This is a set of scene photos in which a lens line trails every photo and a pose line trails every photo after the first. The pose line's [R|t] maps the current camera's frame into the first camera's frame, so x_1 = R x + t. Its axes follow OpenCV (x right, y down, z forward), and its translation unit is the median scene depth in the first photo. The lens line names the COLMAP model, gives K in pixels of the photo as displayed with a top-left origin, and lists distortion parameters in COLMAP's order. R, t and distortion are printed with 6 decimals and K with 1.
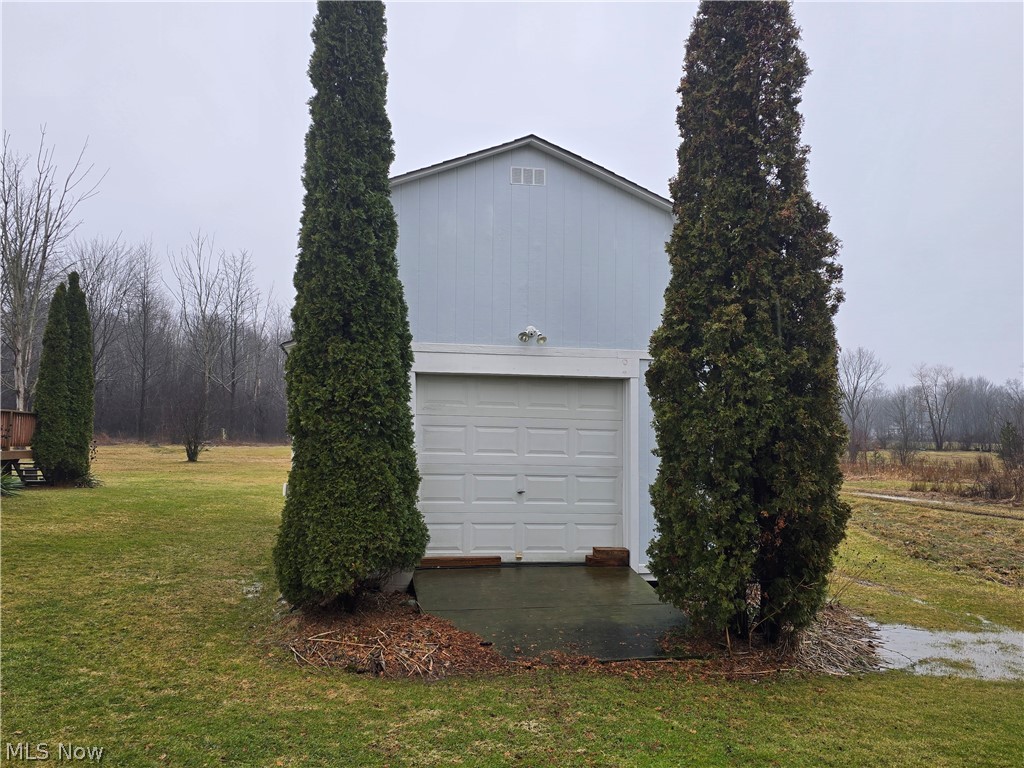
lens RADIAL K [[819.9, 0, 509.7], [0, 819.9, 389.9], [0, 0, 1]] dist [0.055818, -0.037659]
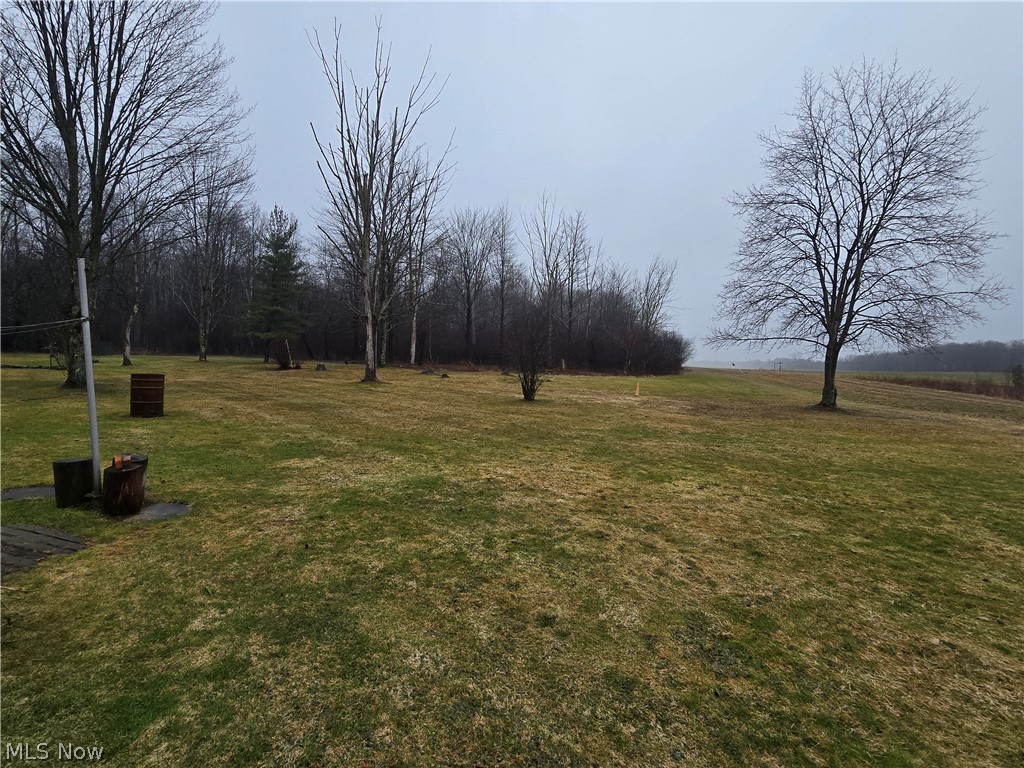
lens RADIAL K [[498.6, 0, 512.3], [0, 498.6, 386.7], [0, 0, 1]] dist [-0.004254, -0.001386]
pose [[0.909012, 0.035315, -0.415272, -0.112058], [0.005897, 0.995214, 0.097542, 0.015449], [0.416729, -0.091115, 0.904453, 0.313353]]
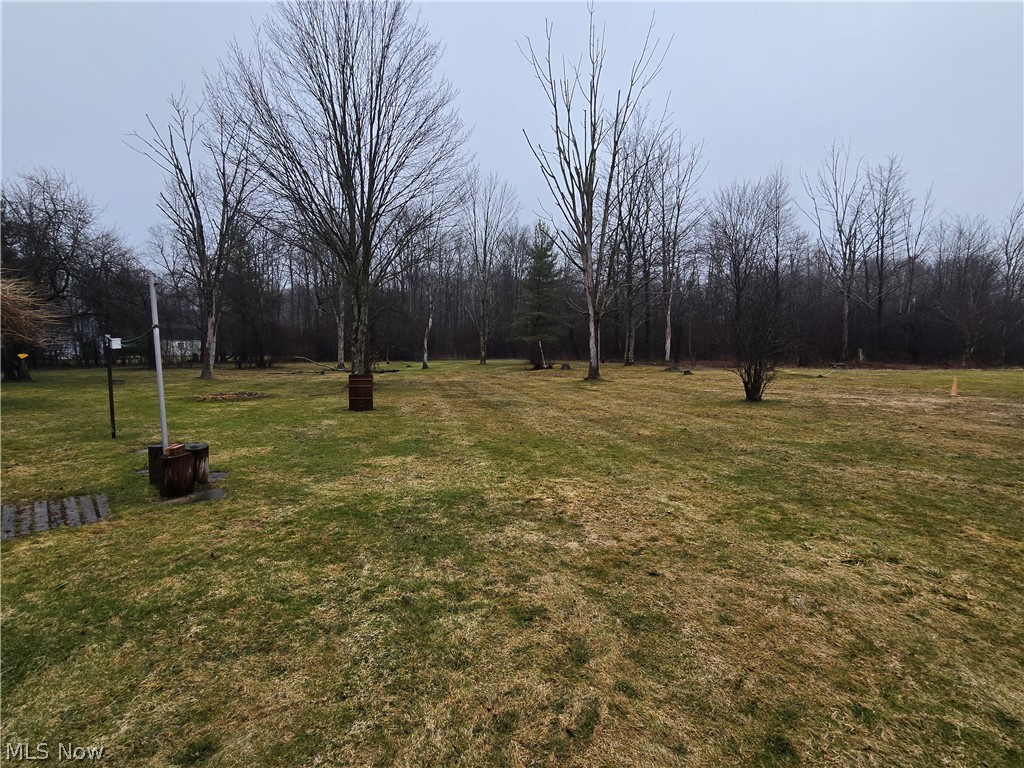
lens RADIAL K [[498.6, 0, 513.3], [0, 498.6, 383.4], [0, 0, 1]] dist [-0.004254, -0.001386]
pose [[0.550421, 0.028494, -0.834401, -0.094173], [0.060529, 0.995425, 0.073922, 0.019372], [0.832690, -0.091193, 0.546179, 0.356148]]
